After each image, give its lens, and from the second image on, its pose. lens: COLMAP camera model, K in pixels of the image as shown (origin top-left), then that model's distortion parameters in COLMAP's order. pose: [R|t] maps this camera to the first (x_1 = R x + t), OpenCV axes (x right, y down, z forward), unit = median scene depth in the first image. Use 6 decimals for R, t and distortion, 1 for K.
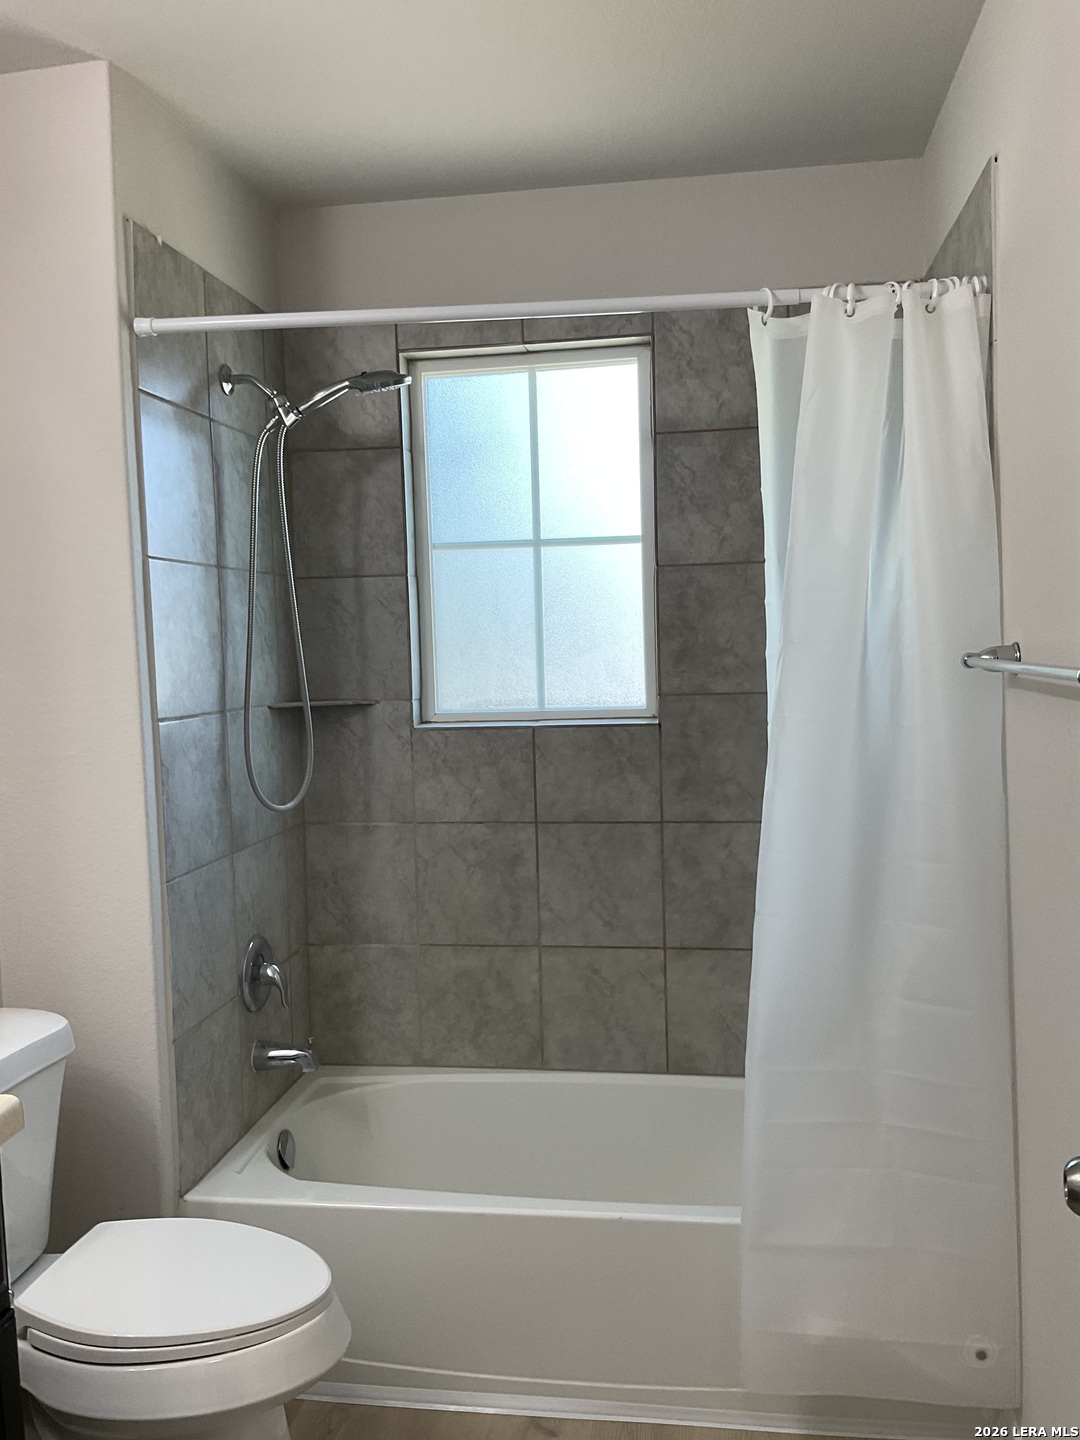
lens RADIAL K [[1222.0, 0, 540.0], [0, 1222.0, 720.0], [0, 0, 1]] dist [-0.044758, -0.003198]
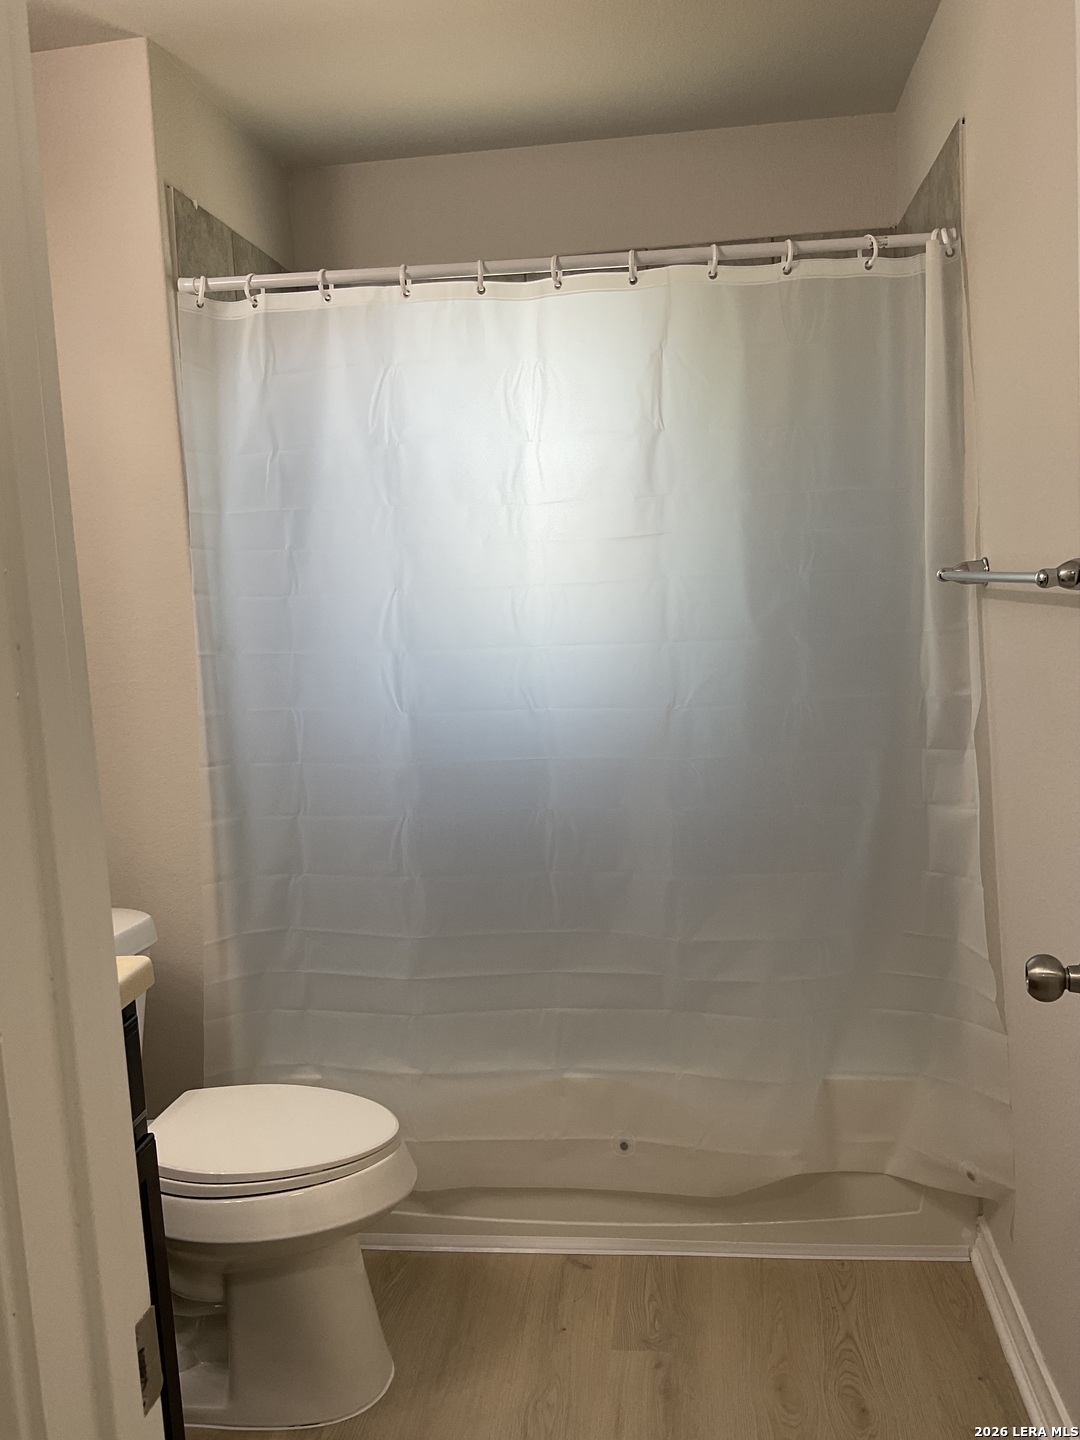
lens RADIAL K [[1222.0, 0, 540.0], [0, 1222.0, 720.0], [0, 0, 1]] dist [-0.044758, -0.003198]
pose [[0.999497, -0.023905, 0.020832, -0.043964], [0.022914, 0.998651, 0.046587, 0.021570], [-0.021917, -0.046086, 0.998697, -0.114904]]
